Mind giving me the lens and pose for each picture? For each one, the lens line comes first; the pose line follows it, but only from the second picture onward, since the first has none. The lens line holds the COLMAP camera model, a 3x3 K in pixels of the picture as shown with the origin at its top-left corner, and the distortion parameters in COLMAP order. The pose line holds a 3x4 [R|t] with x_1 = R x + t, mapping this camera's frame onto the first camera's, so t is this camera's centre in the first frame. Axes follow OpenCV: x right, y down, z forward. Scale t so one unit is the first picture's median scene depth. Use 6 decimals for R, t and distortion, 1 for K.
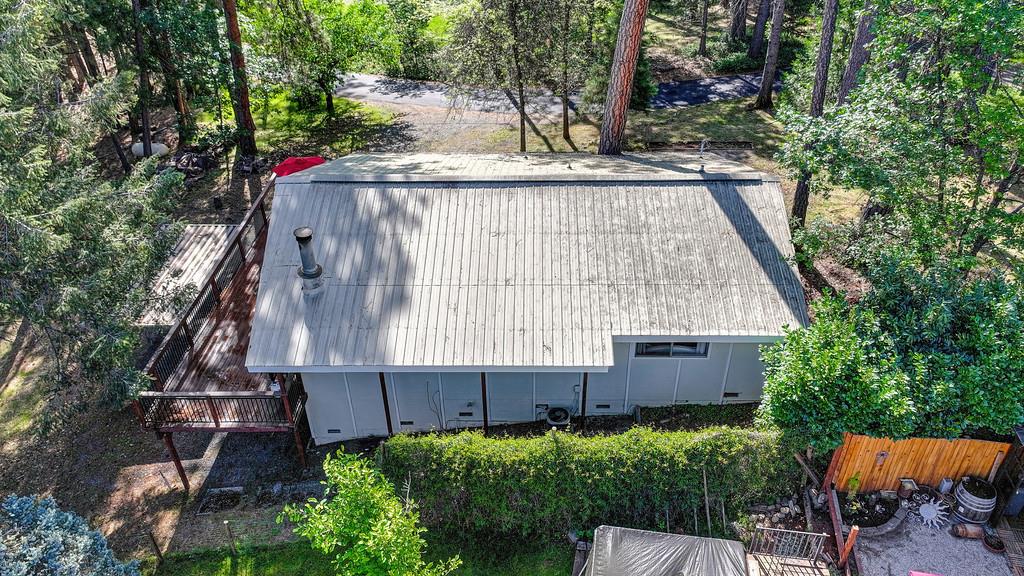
lens RADIAL K [[778.6, 0, 512.0], [0, 778.6, 288.0], [0, 0, 1]] dist [0.005295, 0.004410]
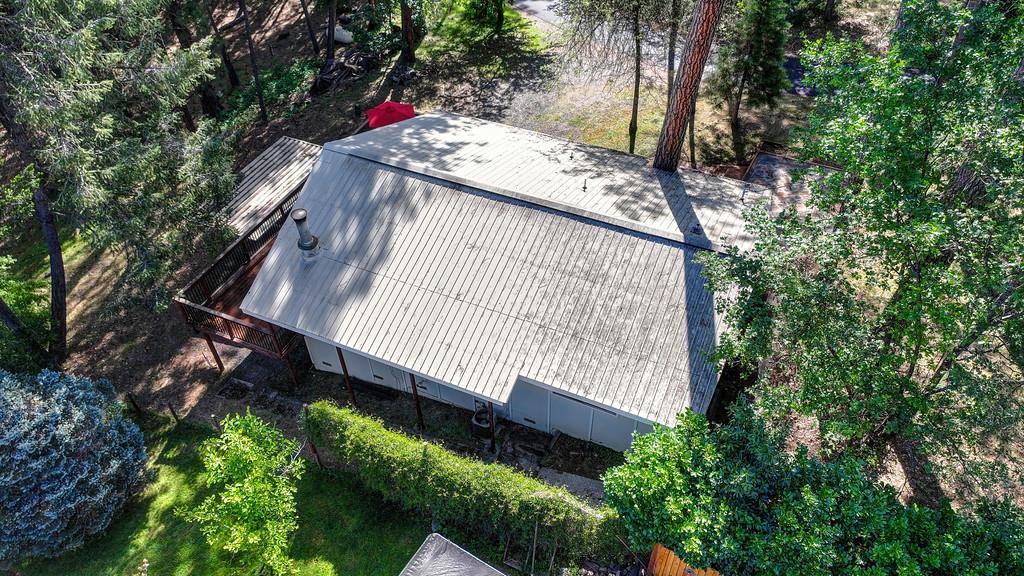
lens RADIAL K [[778.6, 0, 512.0], [0, 778.6, 288.0], [0, 0, 1]] dist [0.005295, 0.004410]
pose [[0.914166, 0.279652, -0.293420, 0.371779], [-0.217265, 0.949175, 0.227736, -0.277183], [0.342194, -0.144439, 0.928462, -0.009091]]
